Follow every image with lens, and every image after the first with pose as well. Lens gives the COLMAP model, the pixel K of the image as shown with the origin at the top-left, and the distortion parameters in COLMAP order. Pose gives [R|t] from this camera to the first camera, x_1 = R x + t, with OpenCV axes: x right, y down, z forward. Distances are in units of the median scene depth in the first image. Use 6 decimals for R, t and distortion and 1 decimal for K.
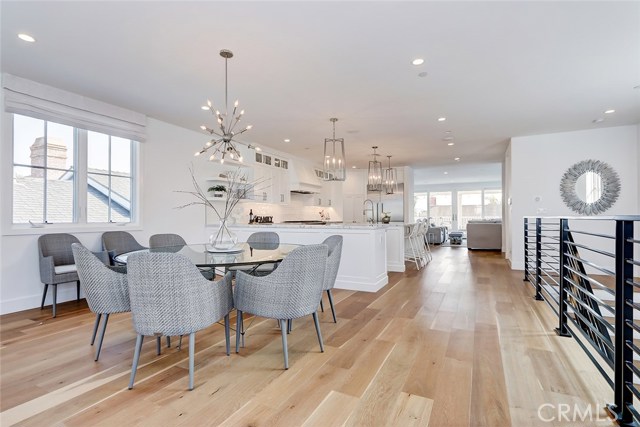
lens RADIAL K [[318.9, 0, 320.1], [0, 318.9, 220.2], [0, 0, 1]] dist [0.000157, -0.000008]
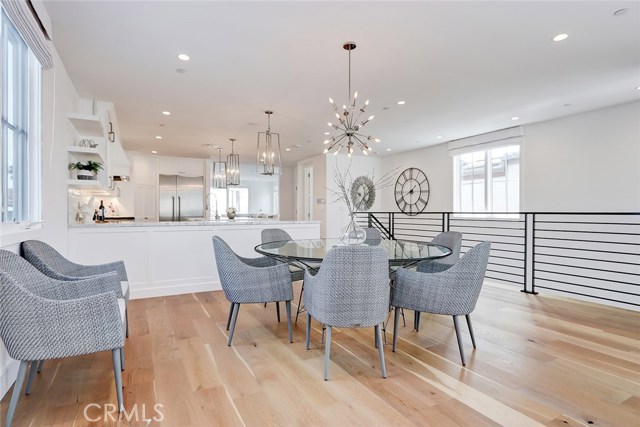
lens RADIAL K [[338.1, 0, 317.7], [0, 338.1, 211.5], [0, 0, 1]] dist [-0.000928, 0.000586]
pose [[0.575414, 0.004425, 0.817850, -0.709932], [0.005517, 0.999942, -0.009292, -0.001216], [-0.817843, 0.009859, 0.575356, 0.281458]]
